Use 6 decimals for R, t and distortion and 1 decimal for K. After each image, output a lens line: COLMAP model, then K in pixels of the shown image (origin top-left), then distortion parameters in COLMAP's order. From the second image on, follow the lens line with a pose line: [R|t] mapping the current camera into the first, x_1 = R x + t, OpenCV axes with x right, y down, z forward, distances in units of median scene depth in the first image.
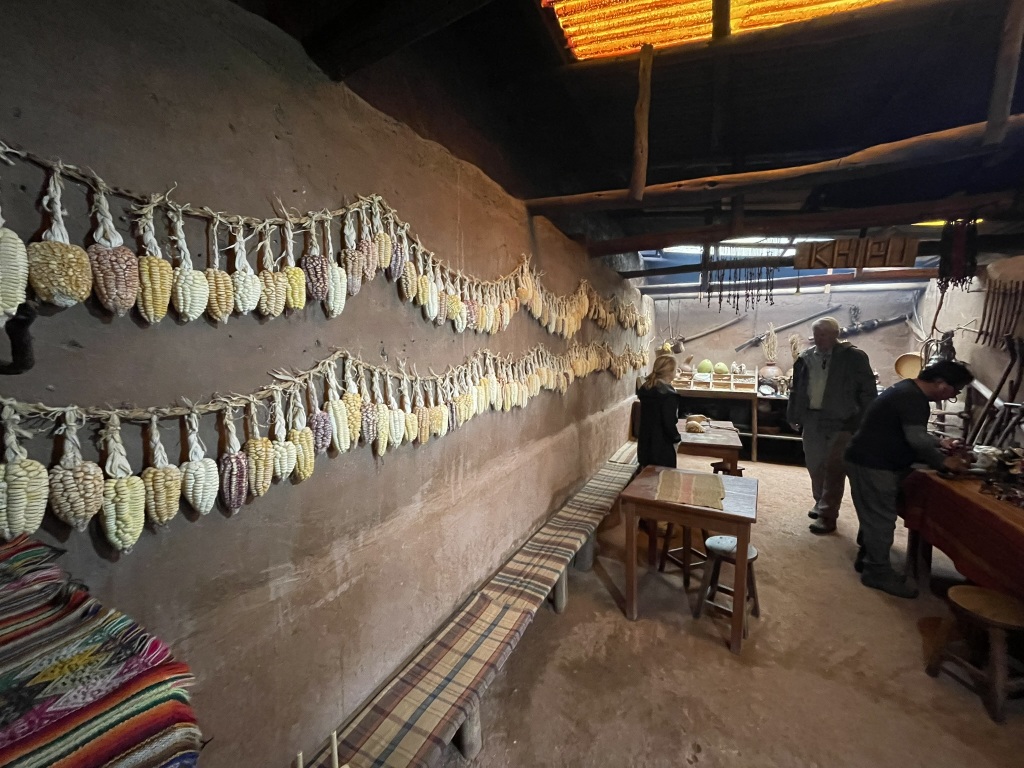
lens RADIAL K [[412.2, 0, 506.3], [0, 412.2, 389.4], [0, 0, 1]] dist [-0.001394, 0.001292]
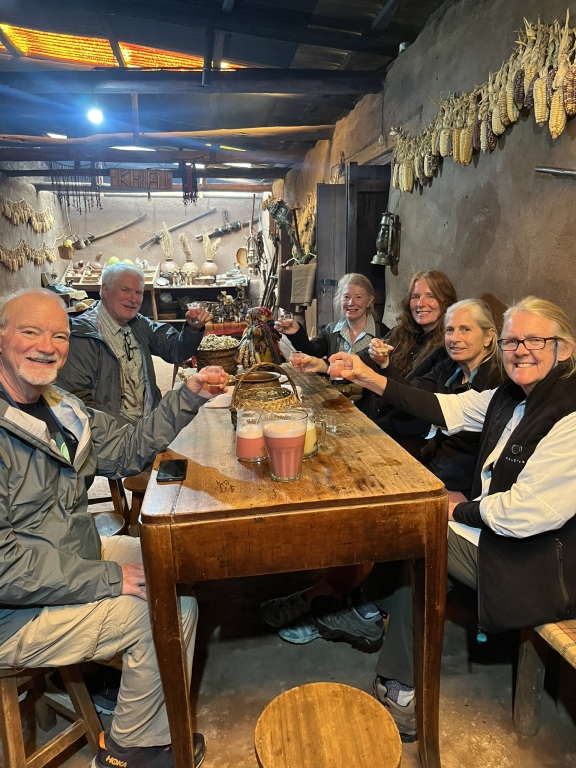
lens RADIAL K [[581.3, 0, 289.1], [0, 581.3, 382.6], [0, 0, 1]] dist [-0.002399, -0.001658]
pose [[0.814874, -0.133288, 0.564106, -0.033296], [0.067926, 0.988456, 0.135431, 0.078548], [-0.575645, -0.072041, 0.814520, -0.514045]]
